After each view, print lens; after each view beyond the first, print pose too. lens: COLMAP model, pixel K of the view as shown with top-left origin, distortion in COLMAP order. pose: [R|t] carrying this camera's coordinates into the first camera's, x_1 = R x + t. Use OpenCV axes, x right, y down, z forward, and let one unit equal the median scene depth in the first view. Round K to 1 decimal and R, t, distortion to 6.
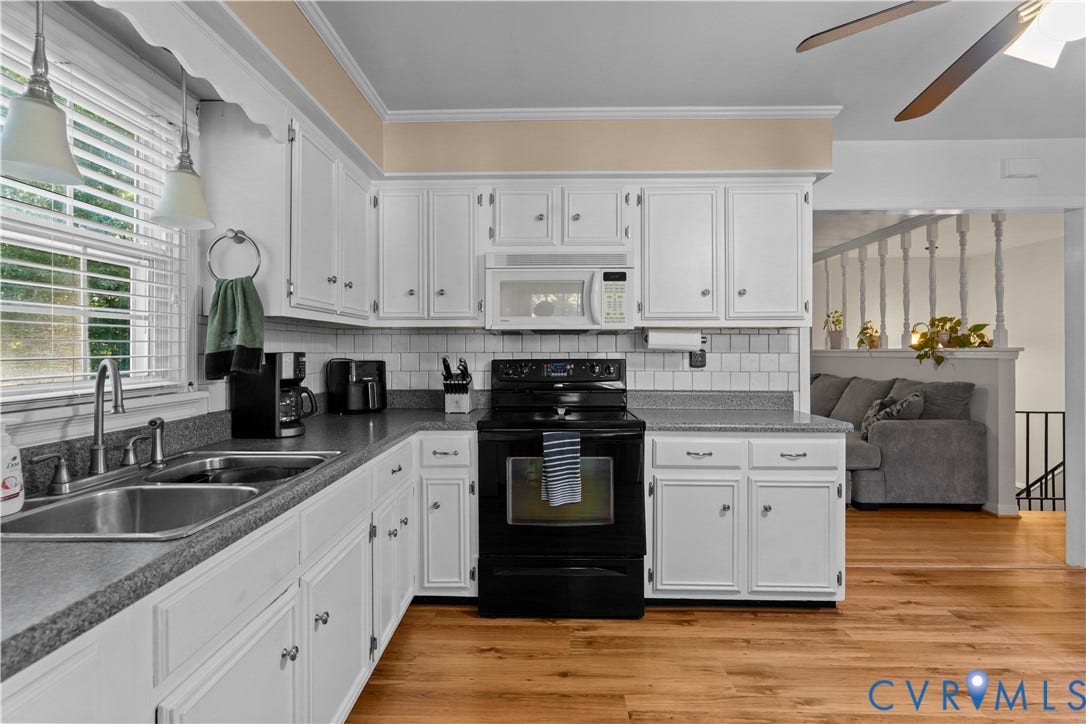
lens RADIAL K [[549.6, 0, 535.7], [0, 549.6, 354.2], [0, 0, 1]] dist [0.002725, -0.000436]
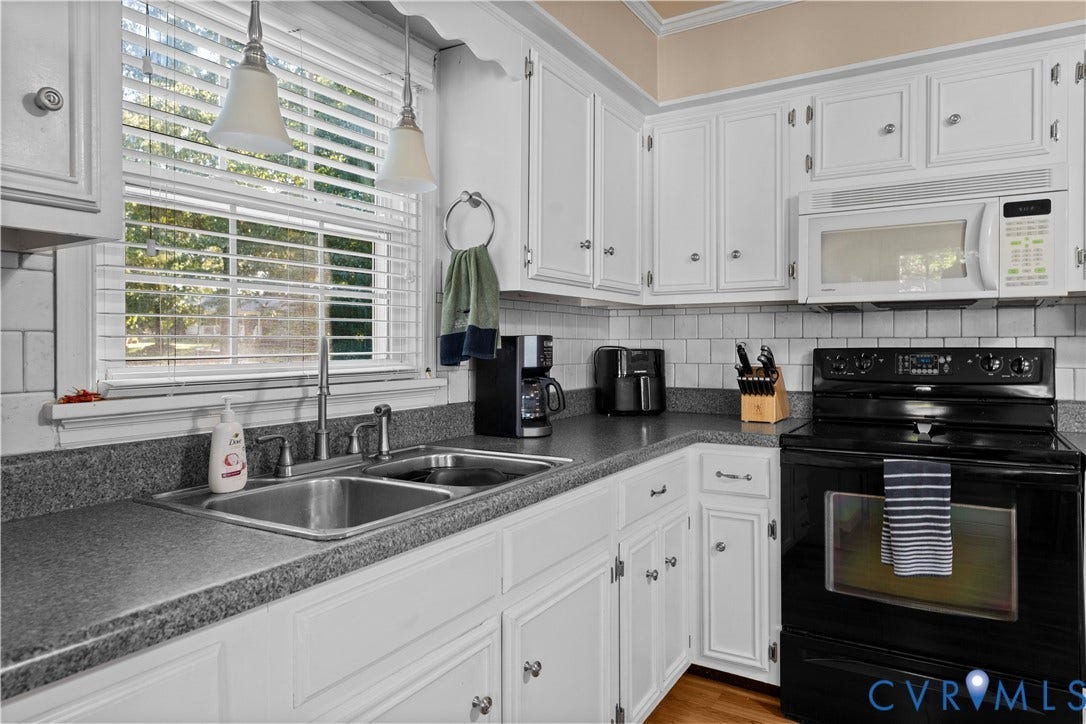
lens RADIAL K [[689.1, 0, 533.5], [0, 689.1, 351.0], [0, 0, 1]] dist [0.001607, 0.004801]
pose [[0.866555, 0.005398, -0.499052, 0.069340], [-0.004019, 0.999985, 0.003838, 0.016568], [0.499065, -0.001321, 0.866564, 0.103817]]
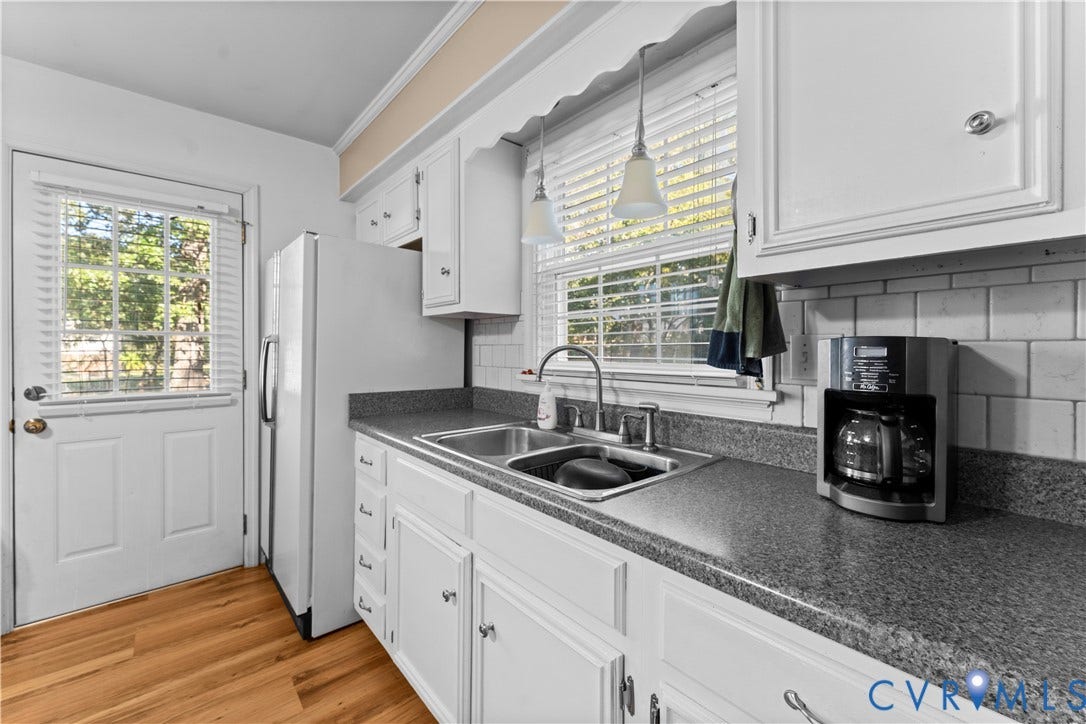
lens RADIAL K [[427.9, 0, 533.8], [0, 427.9, 350.3], [0, 0, 1]] dist [0.000794, -0.001595]
pose [[-0.741563, 0.007265, -0.670844, 0.020074], [-0.001613, 0.999919, 0.012612, 0.004037], [0.670881, 0.010435, -0.741491, 1.090312]]
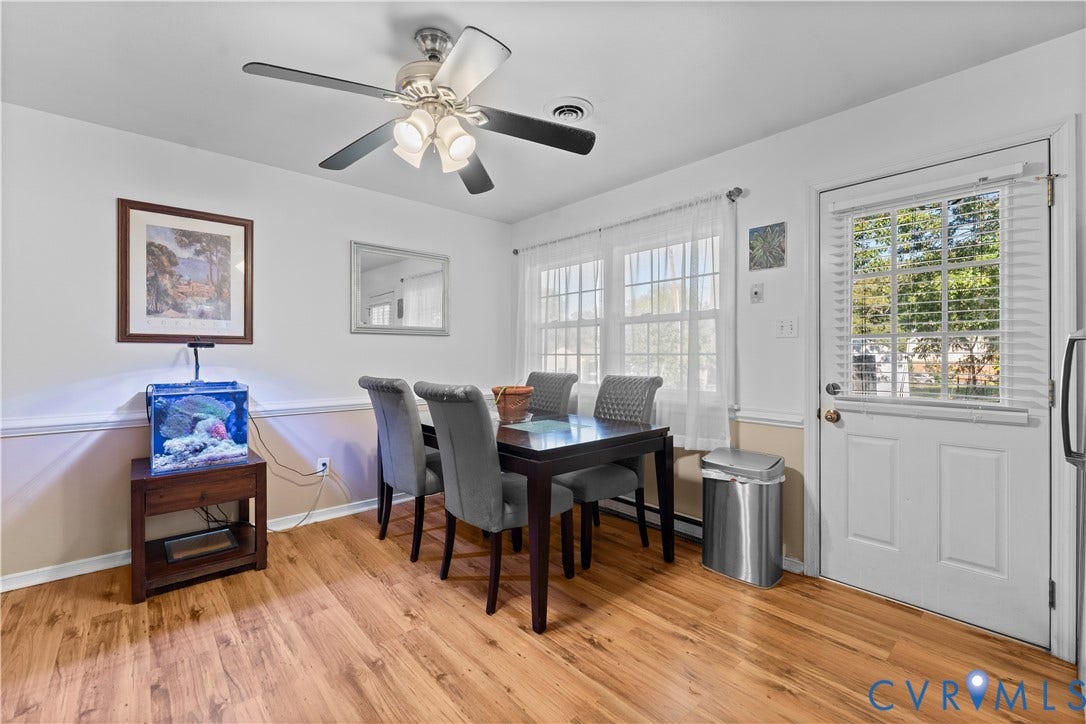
lens RADIAL K [[454.0, 0, 547.1], [0, 454.0, 355.5], [0, 0, 1]] dist [-0.000949, 0.000662]
pose [[-0.693650, 0.003461, 0.720304, -0.123169], [0.007592, 0.999968, 0.002506, 0.014896], [-0.720273, 0.007207, -0.693654, 1.035738]]
